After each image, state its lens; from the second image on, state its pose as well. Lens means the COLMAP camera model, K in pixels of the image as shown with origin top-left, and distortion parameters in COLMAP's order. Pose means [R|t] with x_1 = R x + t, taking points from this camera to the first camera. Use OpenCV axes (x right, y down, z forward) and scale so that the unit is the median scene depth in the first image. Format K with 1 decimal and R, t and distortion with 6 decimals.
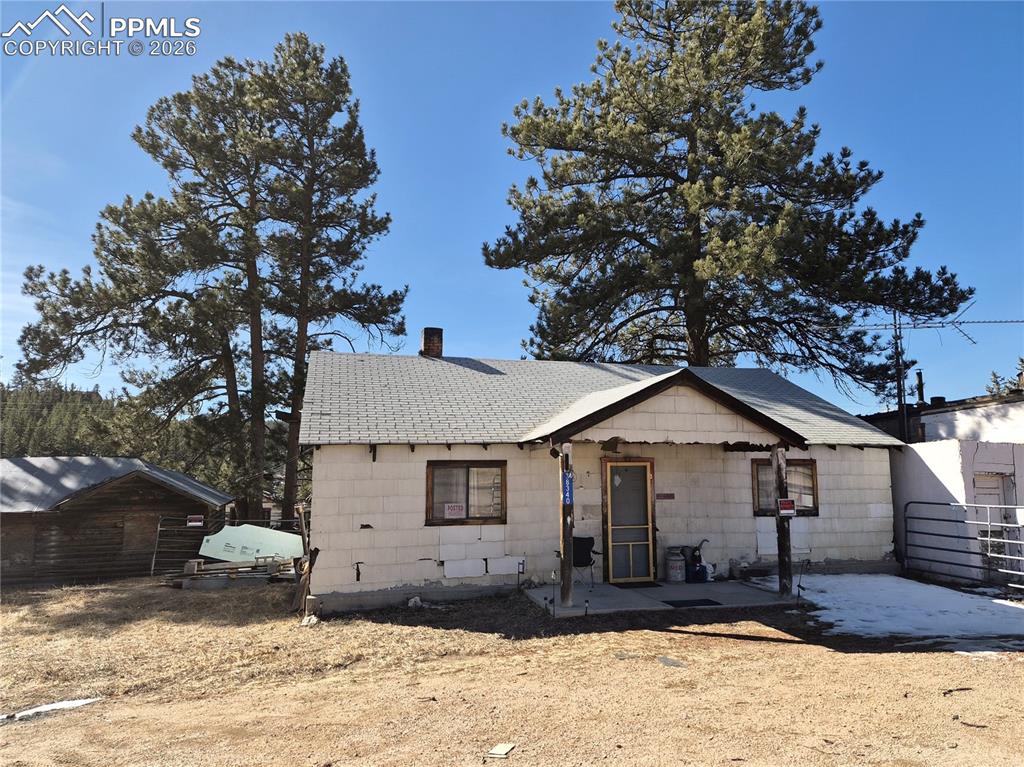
lens RADIAL K [[688.5, 0, 517.6], [0, 688.5, 390.5], [0, 0, 1]] dist [0.064901, -0.041486]
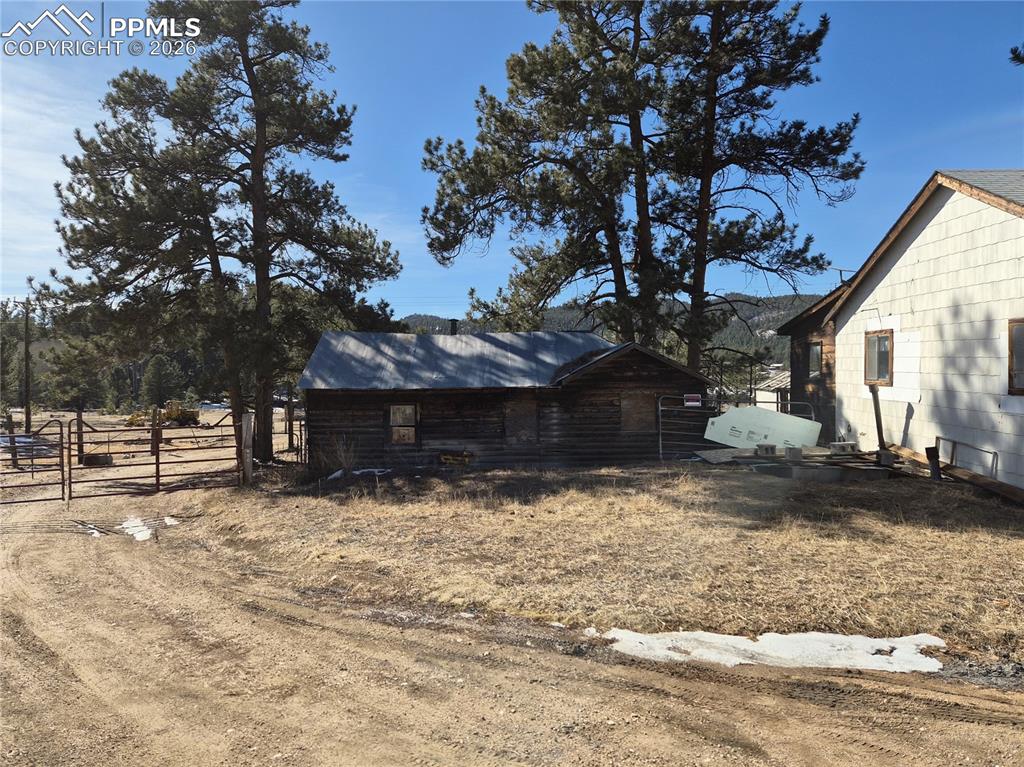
lens RADIAL K [[688.5, 0, 506.5], [0, 688.5, 379.2], [0, 0, 1]] dist [0.064901, -0.041486]
pose [[0.959136, 0.000253, -0.282946, -0.448510], [0.037500, 0.991065, 0.128003, 0.042355], [0.280451, -0.133383, 0.950556, 0.121084]]
